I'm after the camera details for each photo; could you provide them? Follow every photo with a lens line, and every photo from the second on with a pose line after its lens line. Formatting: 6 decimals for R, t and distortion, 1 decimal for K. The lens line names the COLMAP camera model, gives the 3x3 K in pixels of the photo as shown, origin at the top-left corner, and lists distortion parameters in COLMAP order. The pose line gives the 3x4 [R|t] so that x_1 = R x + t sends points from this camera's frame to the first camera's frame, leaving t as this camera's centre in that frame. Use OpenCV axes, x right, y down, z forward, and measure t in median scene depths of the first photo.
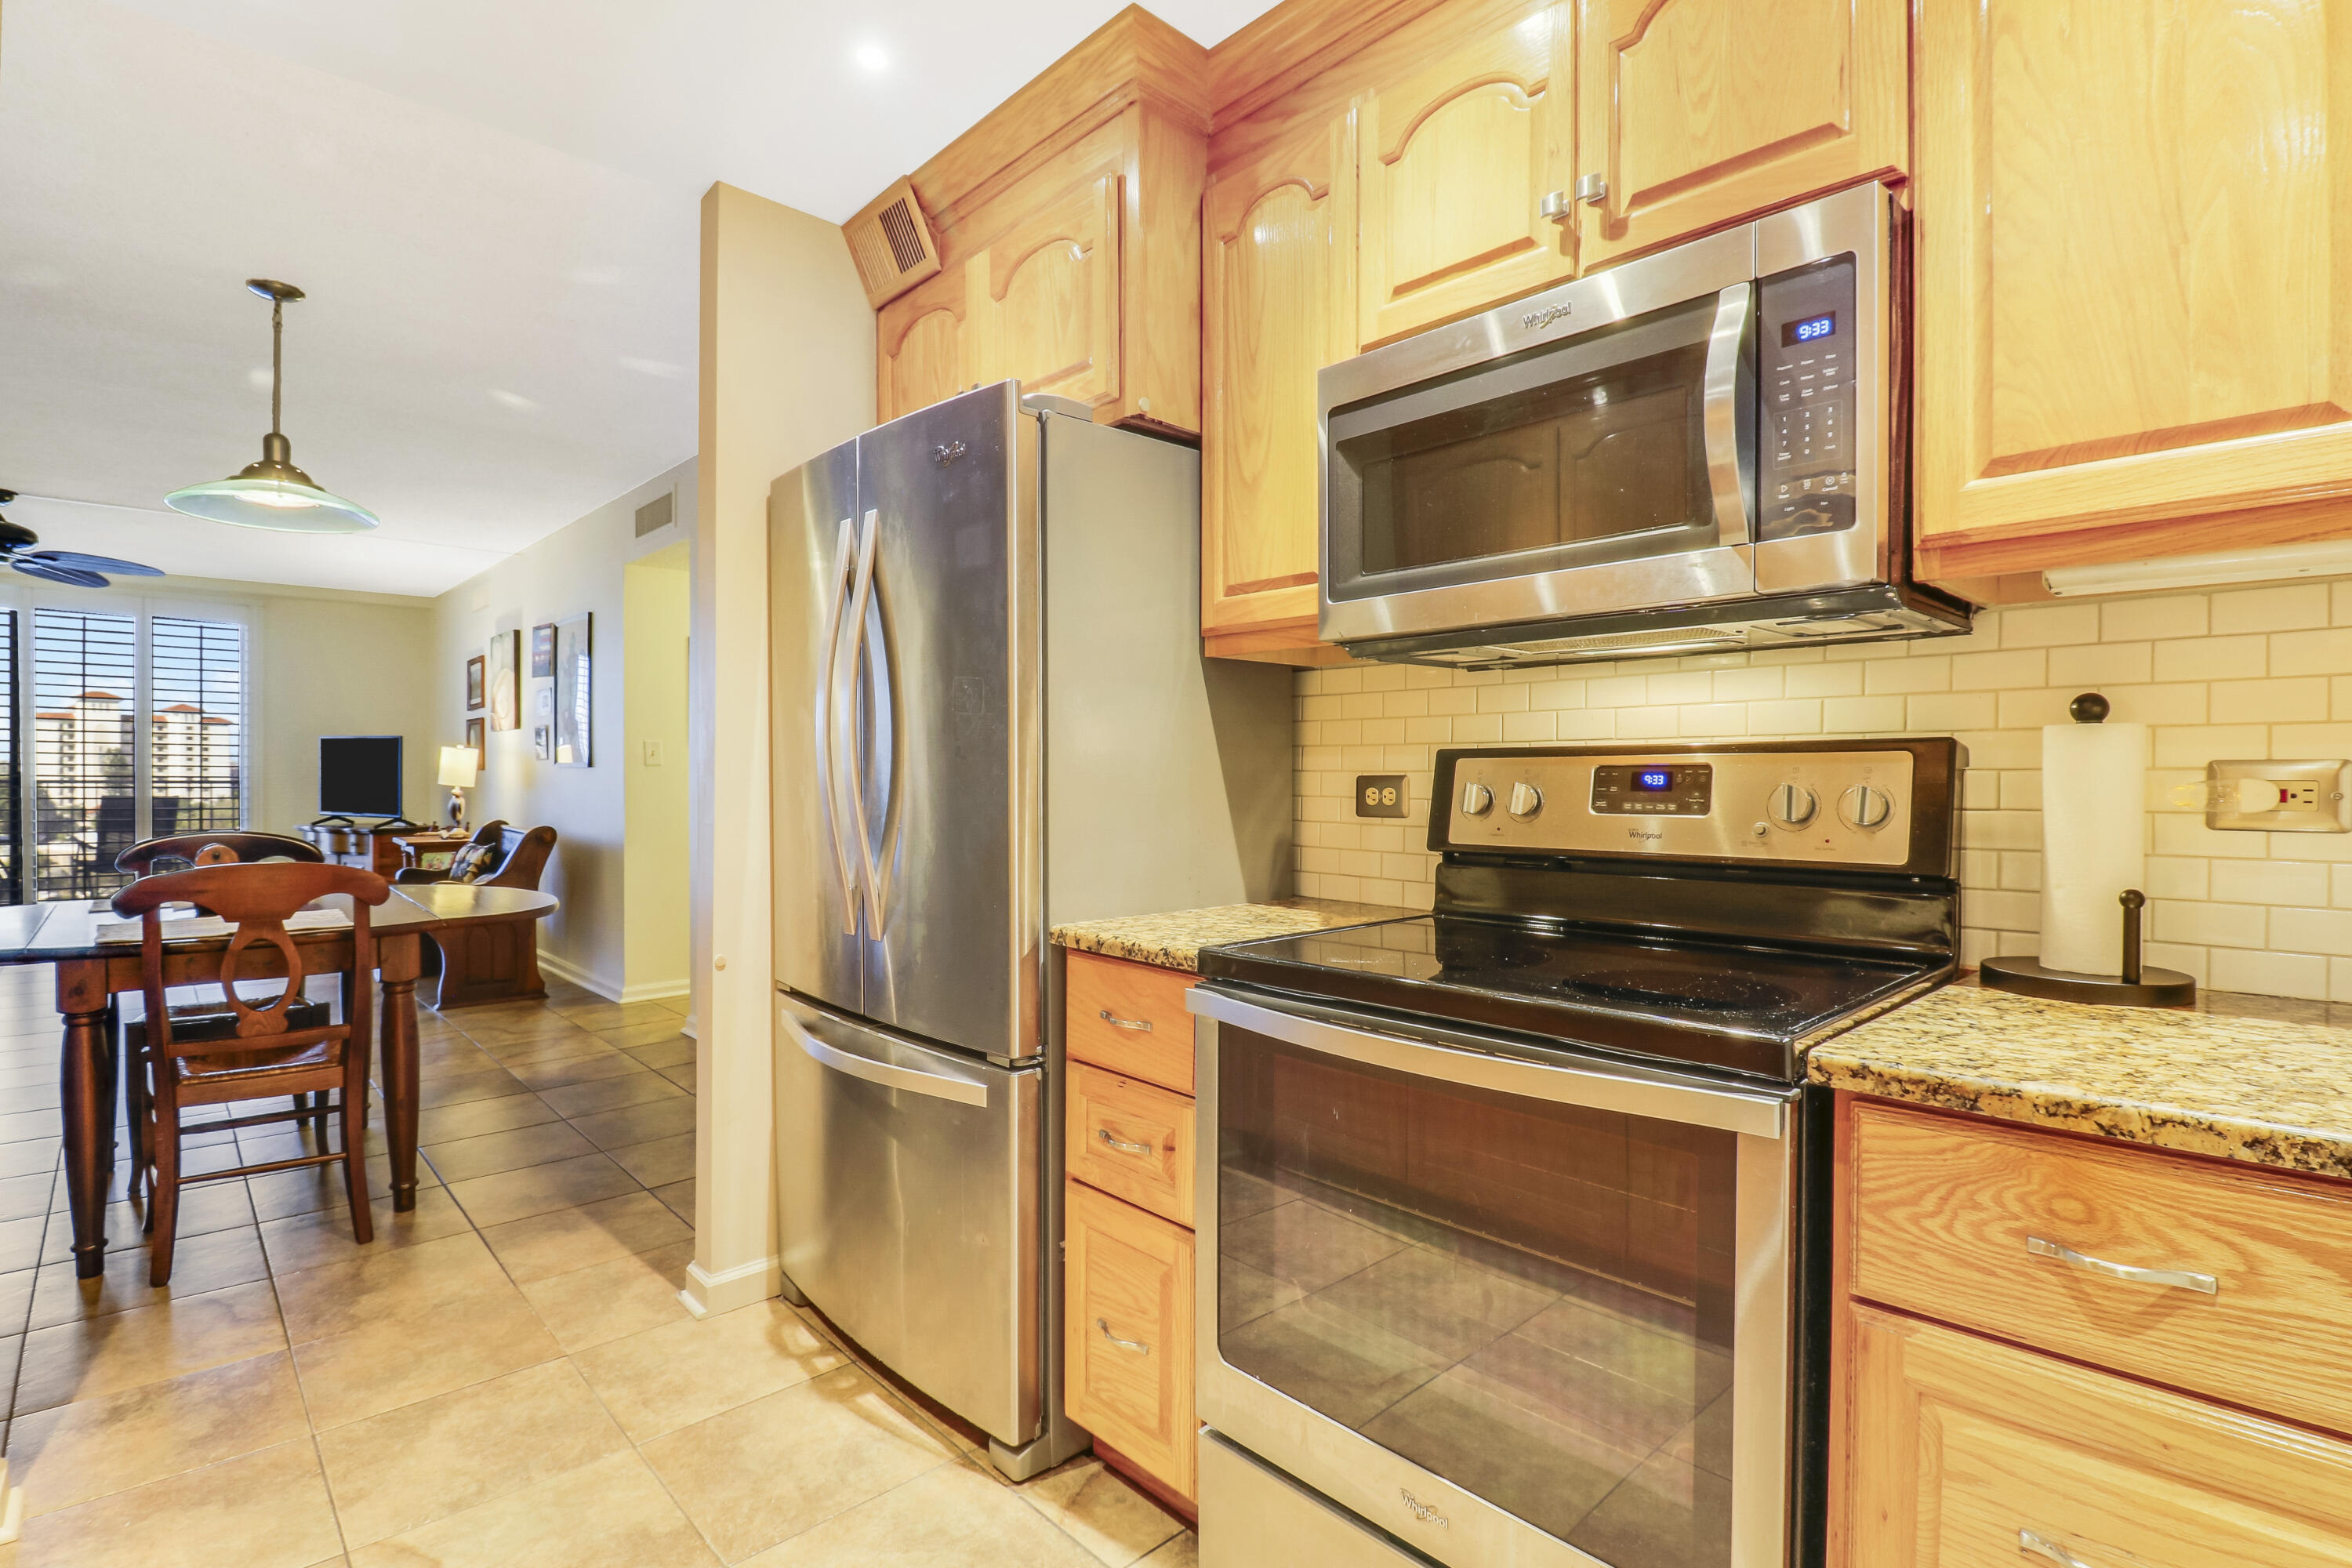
lens RADIAL K [[1112.6, 0, 1192.3], [0, 1112.6, 789.8], [0, 0, 1]] dist [0.001328, -0.013006]
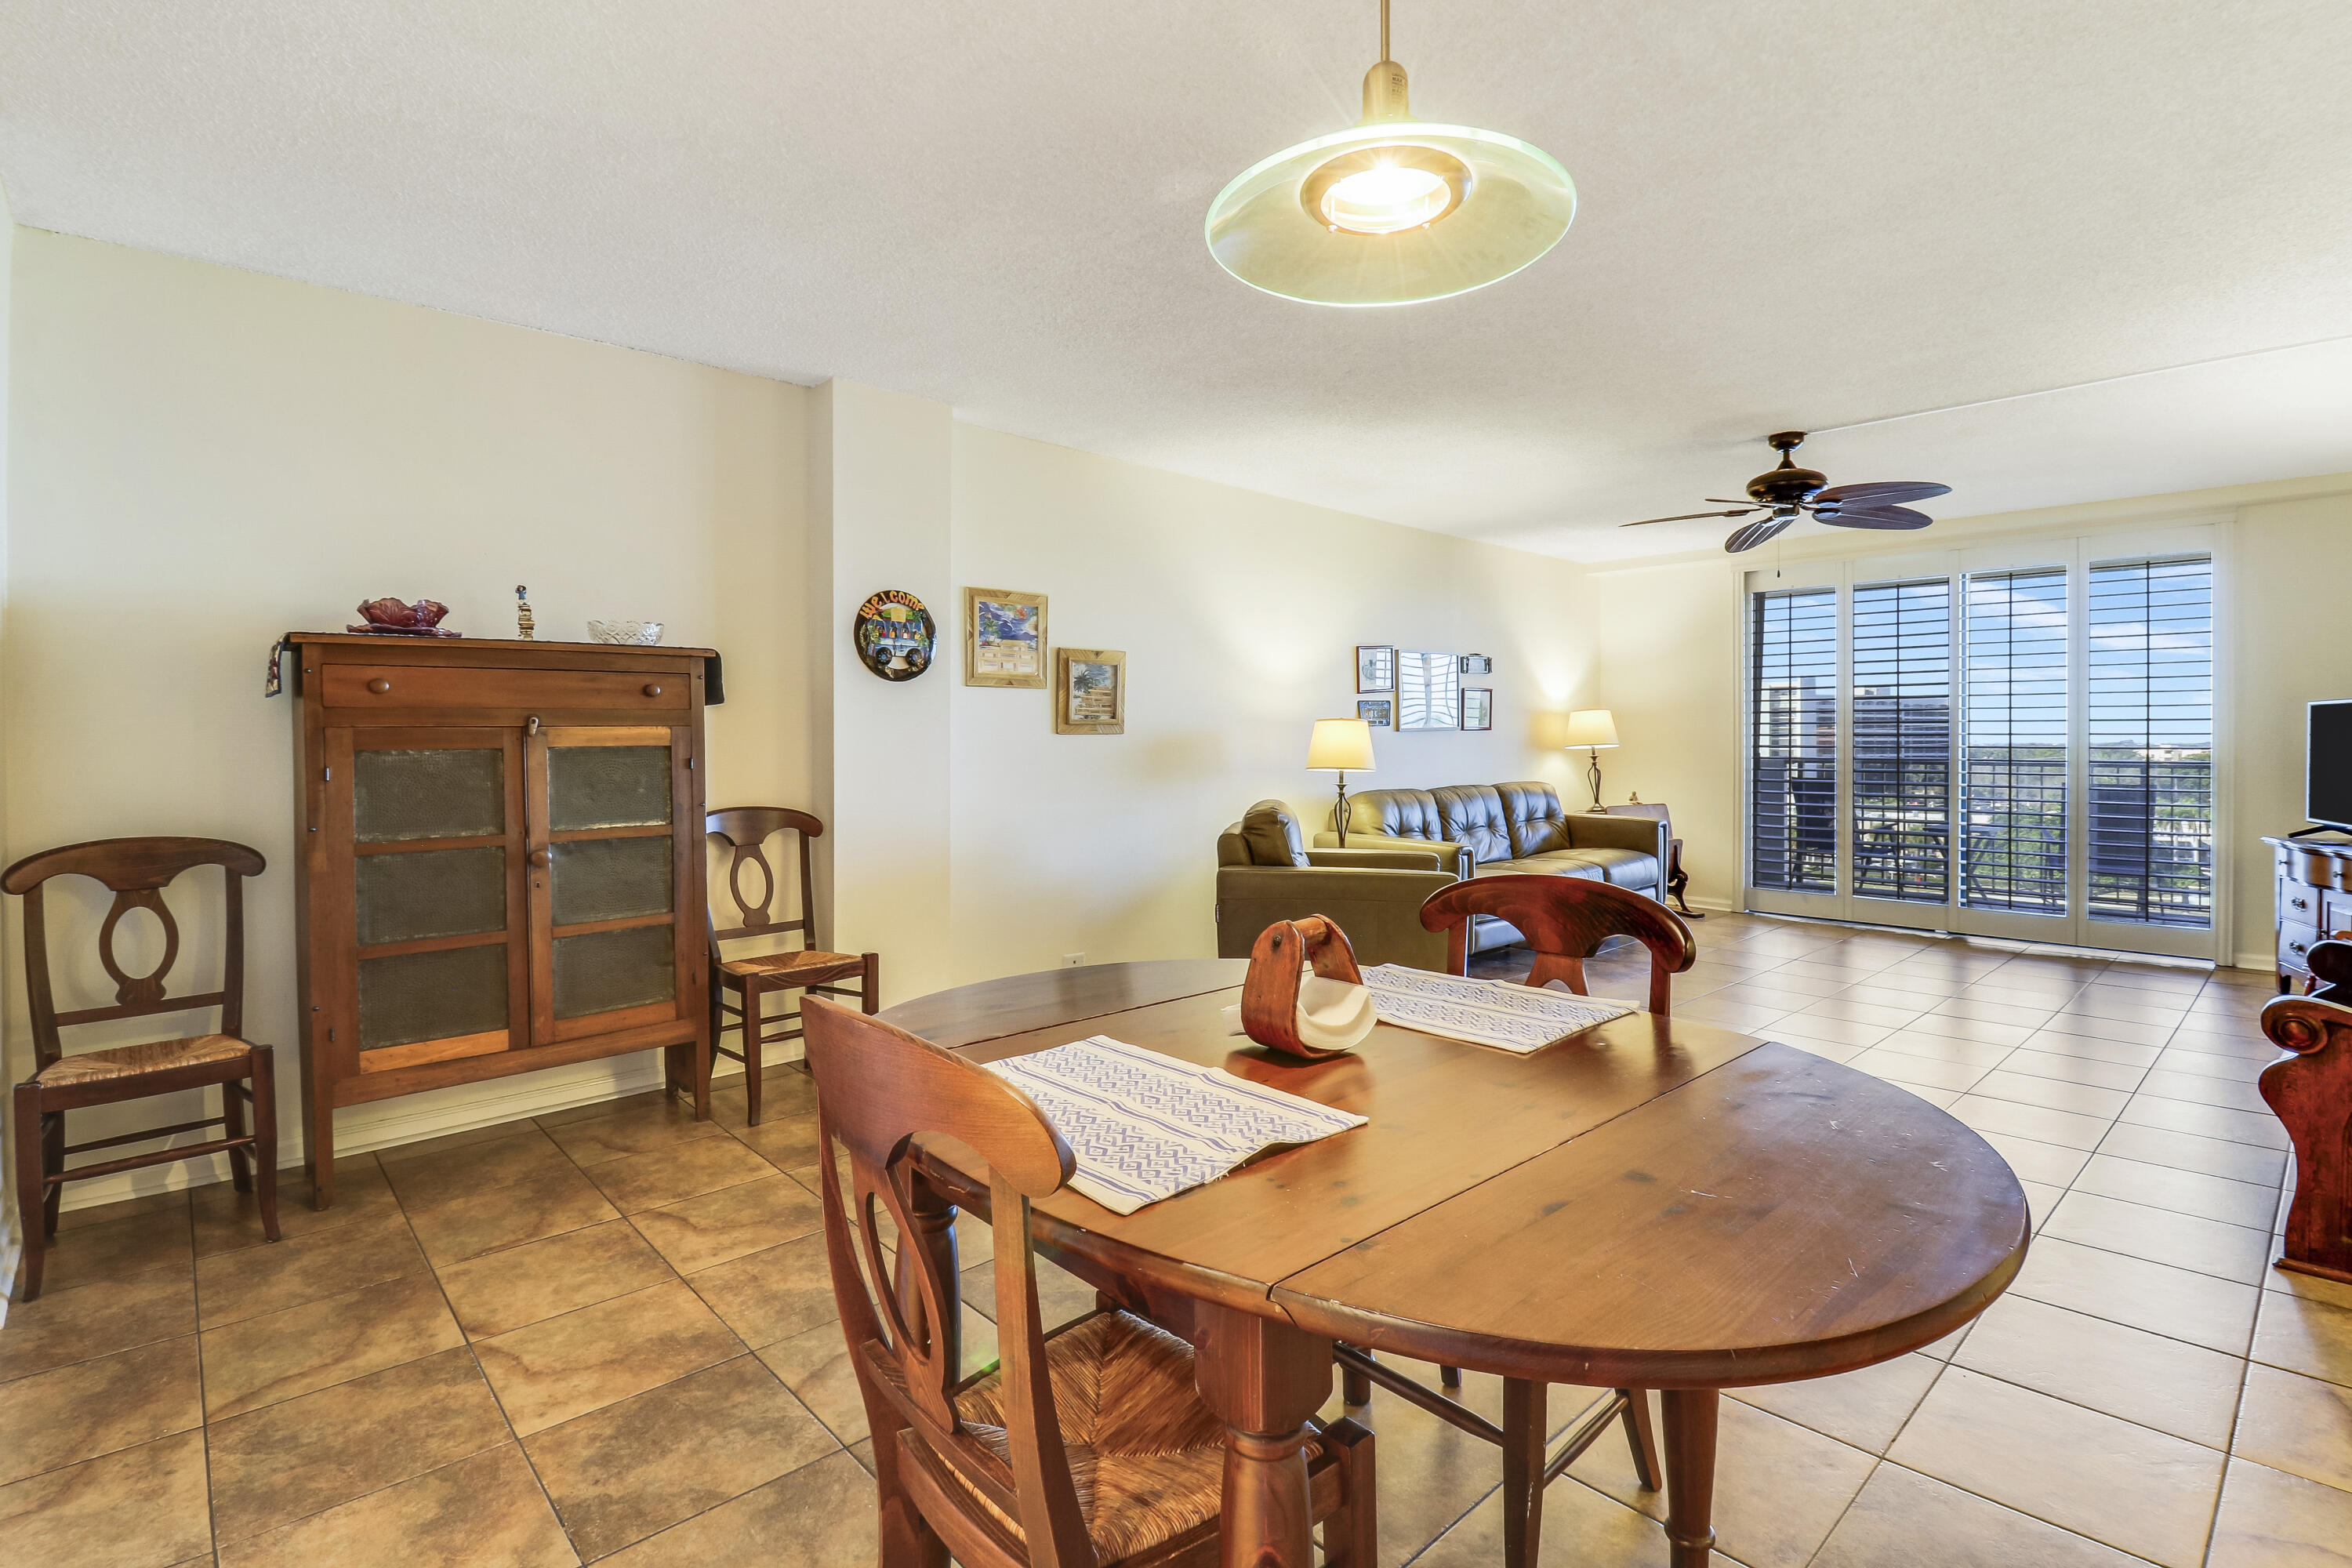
lens RADIAL K [[1112.6, 0, 1184.8], [0, 1112.6, 753.4], [0, 0, 1]] dist [0.001328, -0.013006]
pose [[-0.013927, -0.001418, -0.999902, -0.443061], [-0.013238, 0.999912, -0.001234, -0.031558], [0.999815, 0.013219, -0.013944, 1.140584]]
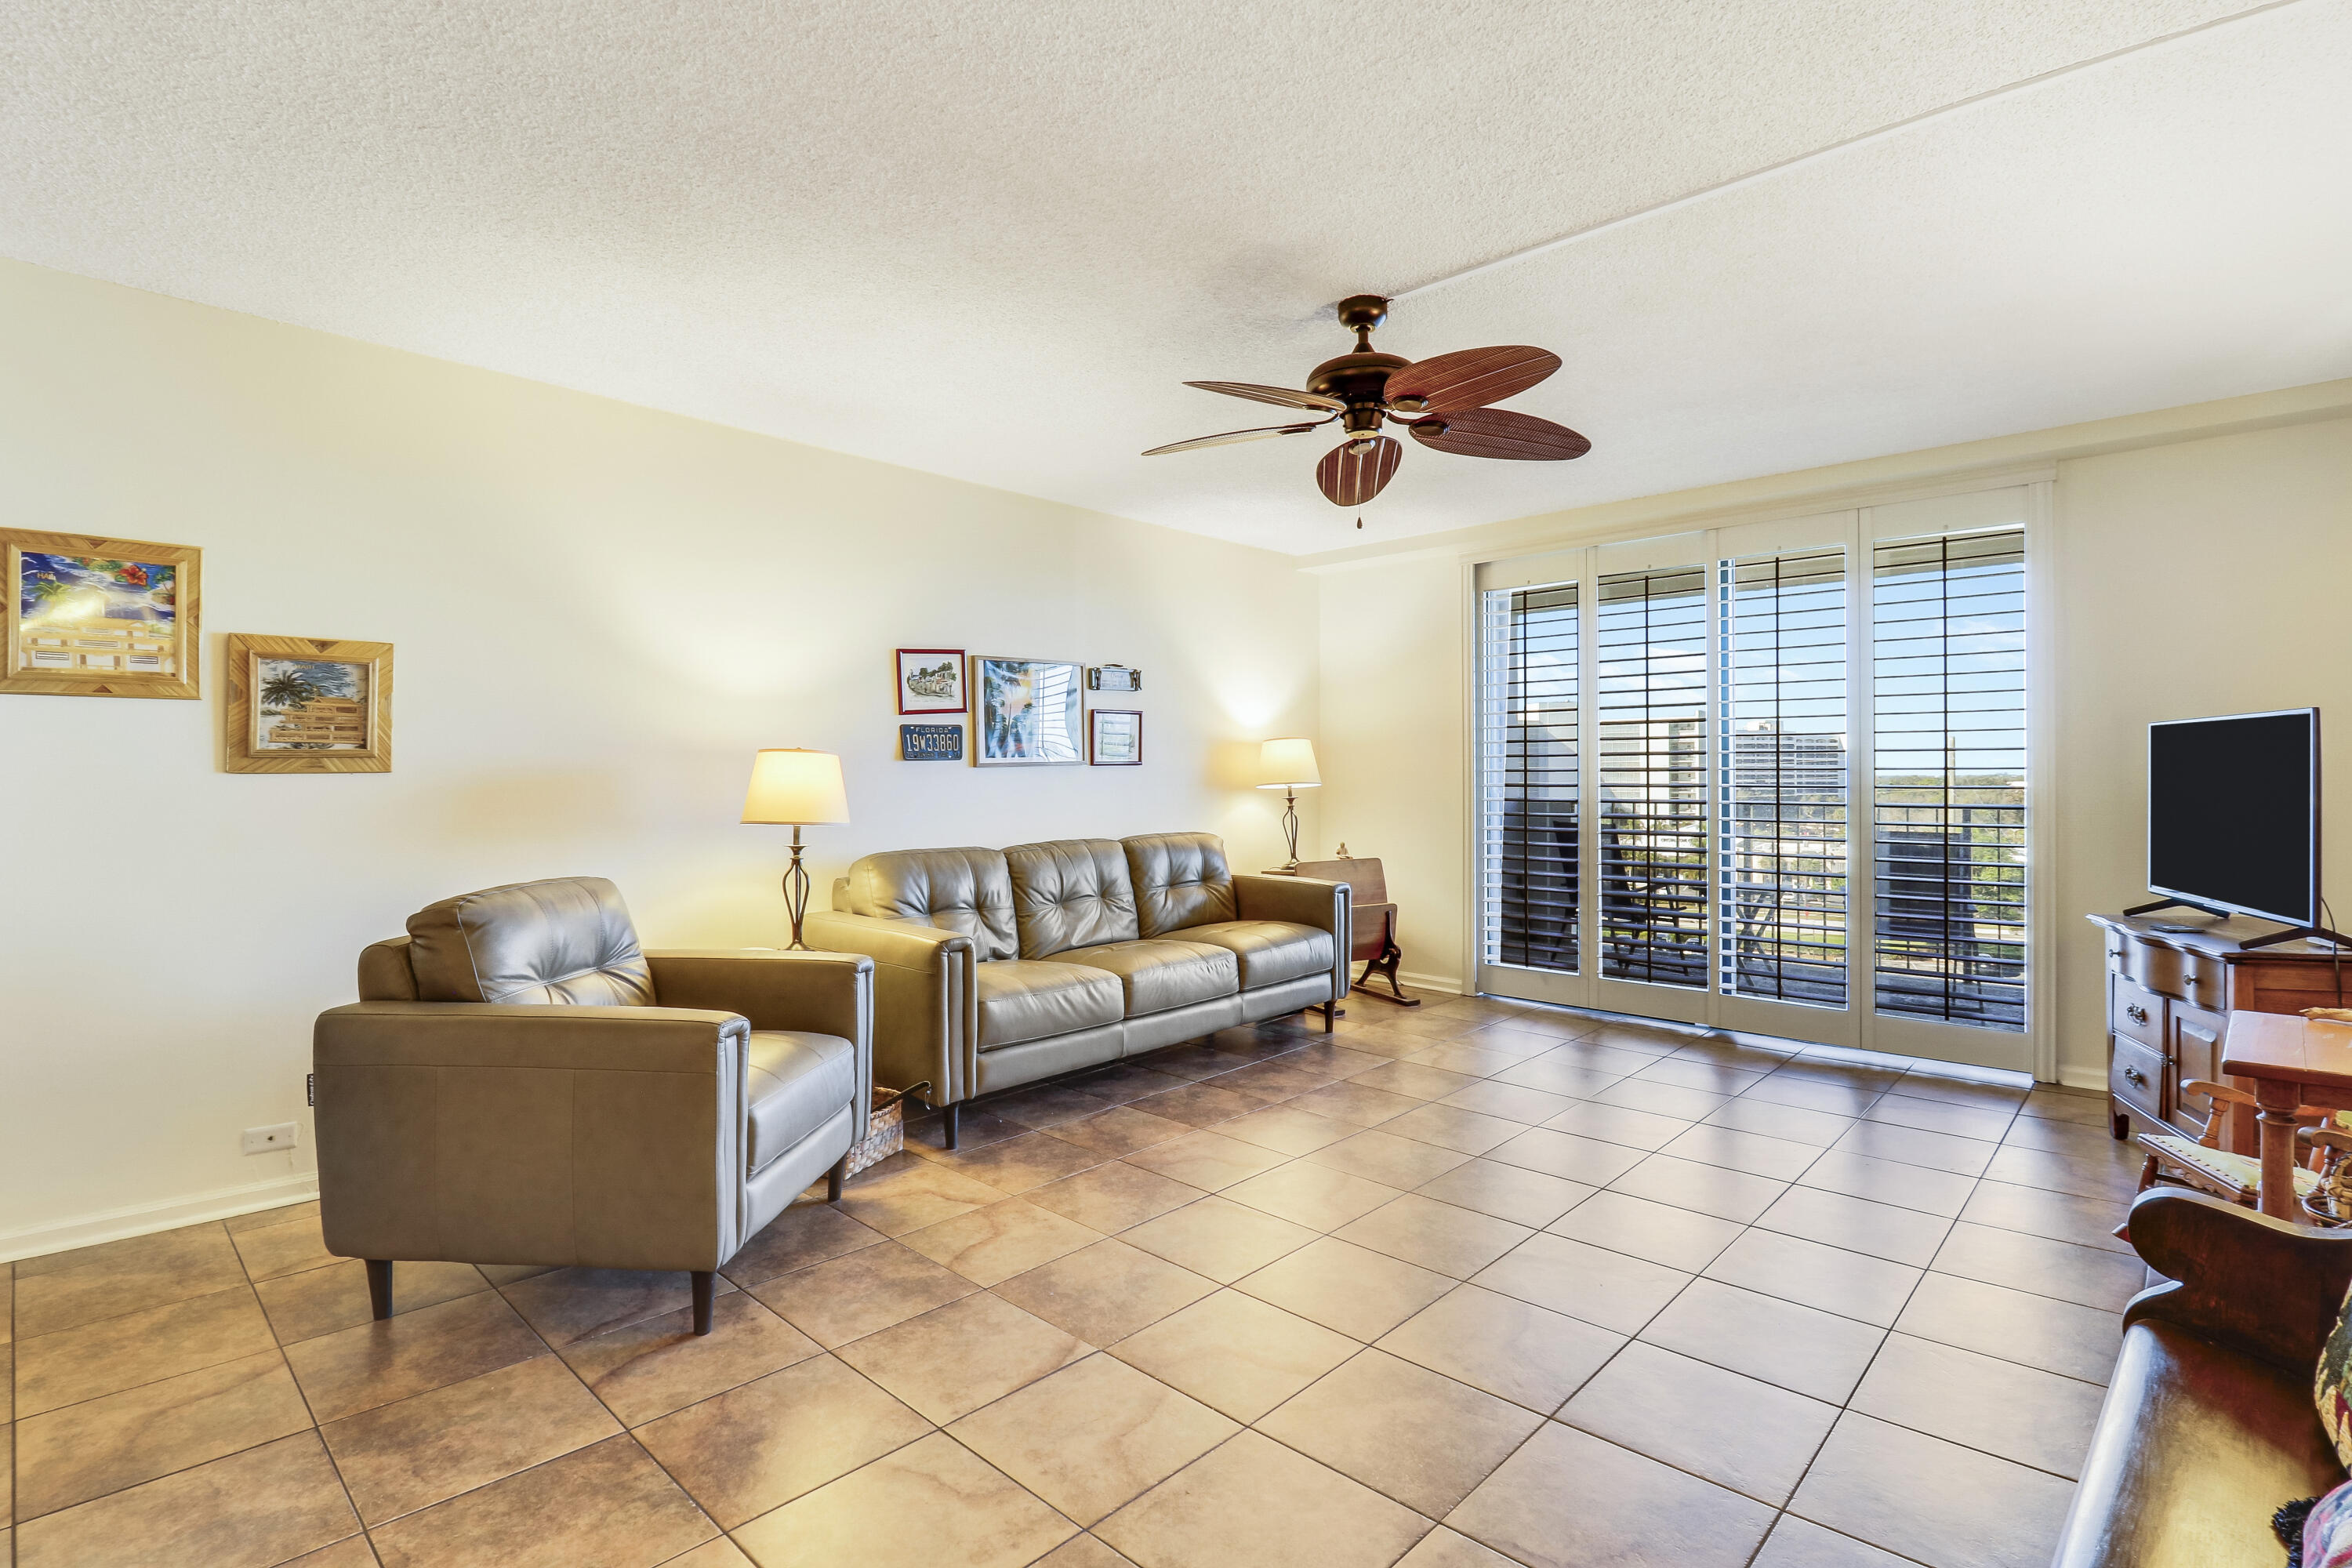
lens RADIAL K [[1112.6, 0, 1184.8], [0, 1112.6, 765.9], [0, 0, 1]] dist [0.001328, -0.013006]
pose [[0.054550, -0.023864, -0.998226, -1.140810], [-0.008508, 0.999667, -0.024363, -0.052071], [0.998475, 0.009822, 0.054329, 1.866101]]
